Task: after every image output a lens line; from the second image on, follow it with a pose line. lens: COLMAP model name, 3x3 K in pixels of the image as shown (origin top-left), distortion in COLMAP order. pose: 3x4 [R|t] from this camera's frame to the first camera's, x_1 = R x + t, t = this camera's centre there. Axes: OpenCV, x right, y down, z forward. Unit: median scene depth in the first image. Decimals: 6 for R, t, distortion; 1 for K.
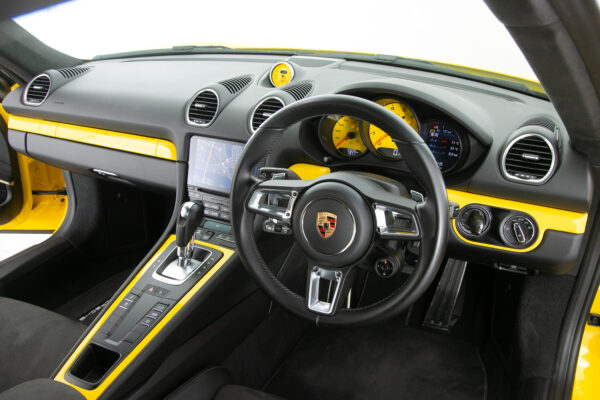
lens RADIAL K [[574.7, 0, 296.8], [0, 574.7, 199.8], [0, 0, 1]] dist [-0.003214, 0.000000]
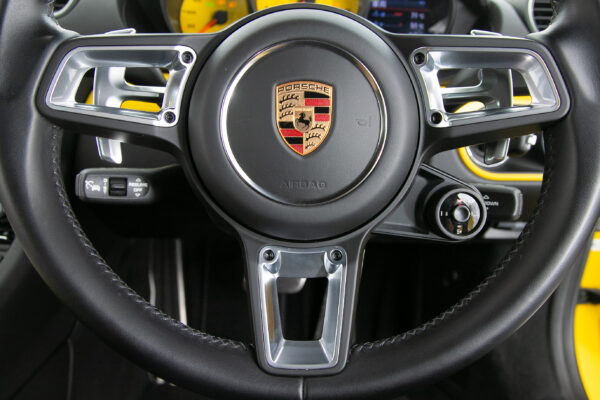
lens RADIAL K [[574.7, 0, 300.7], [0, 574.7, 199.1], [0, 0, 1]] dist [-0.003214, 0.000000]
pose [[0.889255, -0.097066, 0.446994, -0.093932], [0.135281, 0.989318, -0.054297, 0.093040], [-0.436949, 0.108754, 0.892887, 0.565805]]
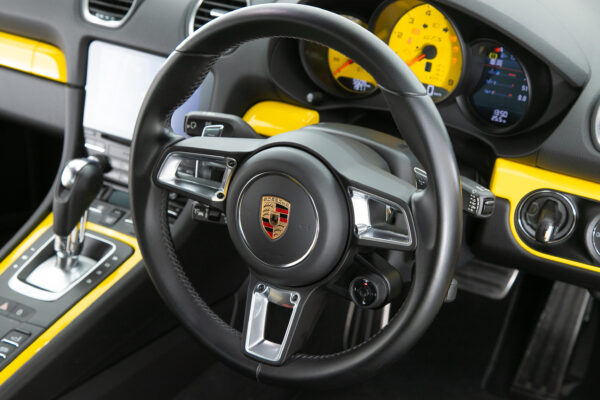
lens RADIAL K [[1155.3, 0, 302.0], [0, 1155.3, 200.1], [0, 0, 1]] dist [0.282961, 0.000000]
pose [[0.996221, 0.044144, -0.074795, 0.141461], [-0.038870, 0.996749, 0.070568, -0.051978], [0.077667, -0.067394, 0.994699, -0.184328]]
